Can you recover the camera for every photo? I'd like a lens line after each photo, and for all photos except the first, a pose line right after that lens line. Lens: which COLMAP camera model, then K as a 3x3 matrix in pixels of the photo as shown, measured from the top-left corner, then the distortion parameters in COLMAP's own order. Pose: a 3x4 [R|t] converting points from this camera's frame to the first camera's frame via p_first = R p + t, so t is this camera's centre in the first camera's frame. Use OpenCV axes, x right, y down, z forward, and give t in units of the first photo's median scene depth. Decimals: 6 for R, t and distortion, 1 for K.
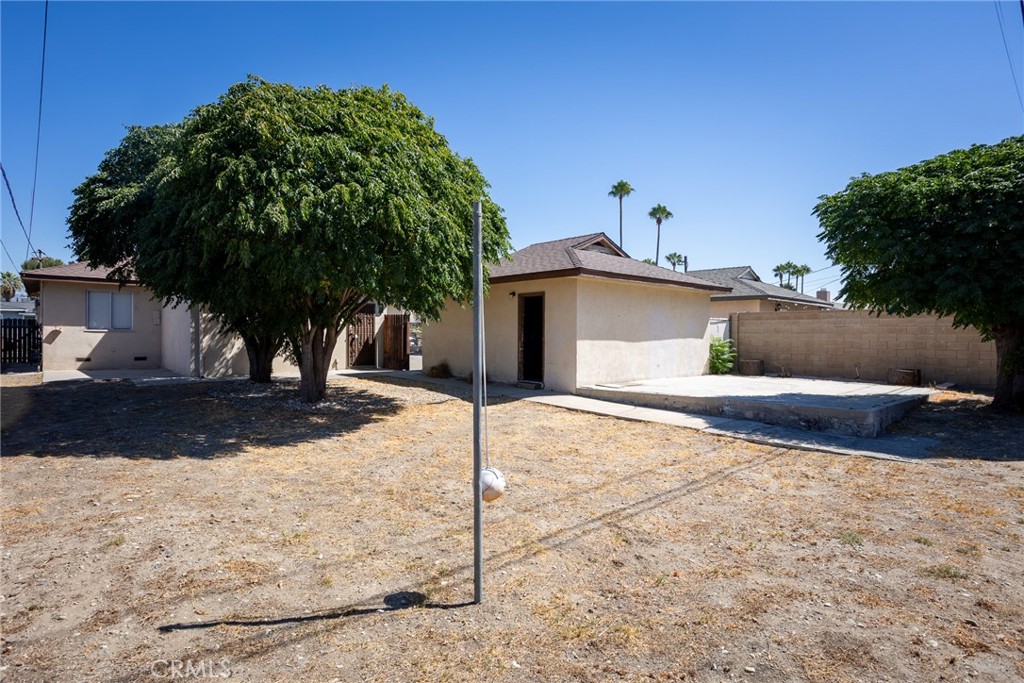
lens RADIAL K [[491.8, 0, 512.0], [0, 491.8, 341.5], [0, 0, 1]] dist [-0.055563, 0.028030]
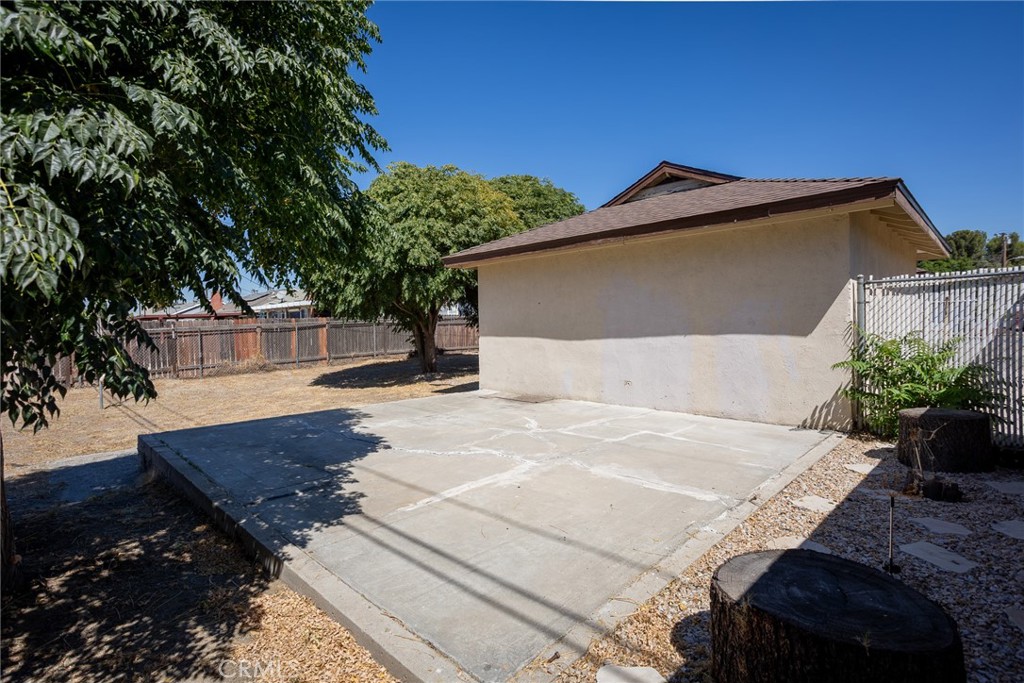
lens RADIAL K [[491.8, 0, 512.0], [0, 491.8, 341.5], [0, 0, 1]] dist [-0.055563, 0.028030]
pose [[0.115493, 0.008733, -0.993270, 0.733834], [-0.006744, 0.999945, 0.008007, -0.001016], [0.993285, 0.005773, 0.115546, 0.708306]]
